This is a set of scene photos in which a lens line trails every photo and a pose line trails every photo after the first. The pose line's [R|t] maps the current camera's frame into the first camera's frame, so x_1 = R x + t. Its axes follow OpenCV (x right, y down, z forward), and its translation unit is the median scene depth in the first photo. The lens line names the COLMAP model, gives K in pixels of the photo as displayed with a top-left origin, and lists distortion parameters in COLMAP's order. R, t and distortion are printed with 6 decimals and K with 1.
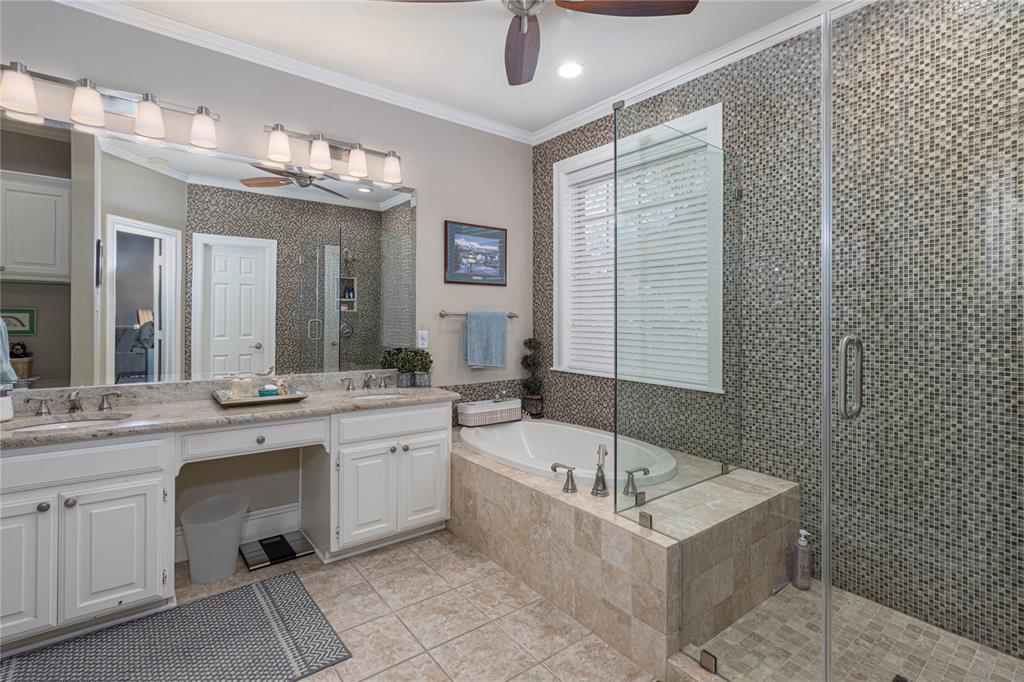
lens RADIAL K [[481.5, 0, 528.2], [0, 481.5, 314.7], [0, 0, 1]] dist [0.004445, 0.000622]
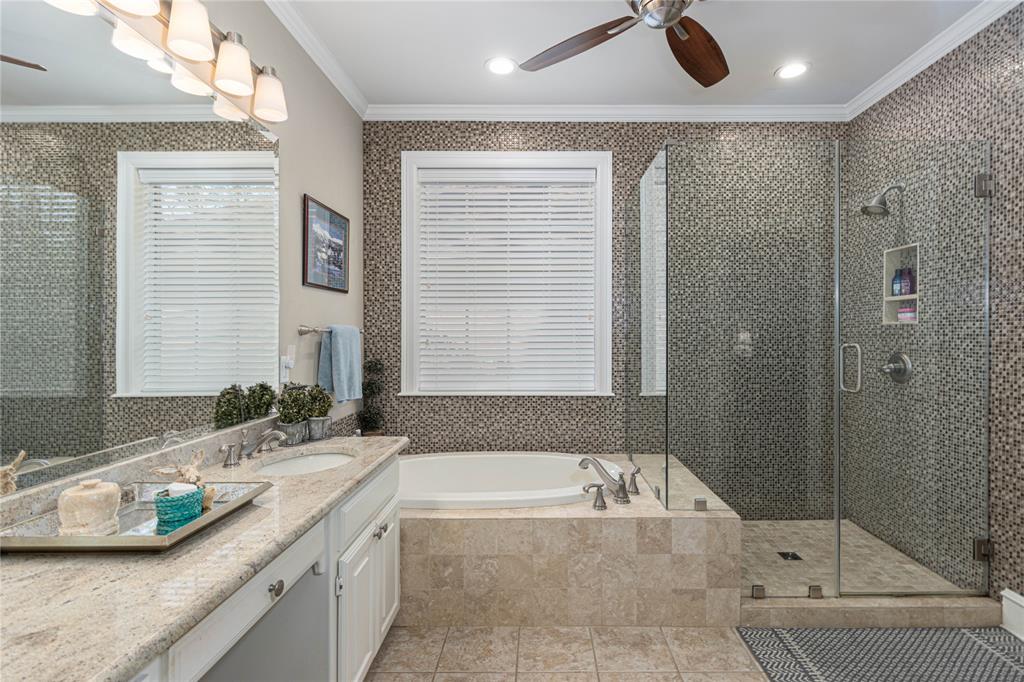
lens RADIAL K [[481.5, 0, 530.6], [0, 481.5, 329.8], [0, 0, 1]] dist [0.004445, 0.000622]
pose [[0.625448, -0.004484, 0.780253, -0.753839], [0.002199, 0.999990, 0.003985, -0.006006], [-0.780263, -0.000777, 0.625451, 0.474585]]
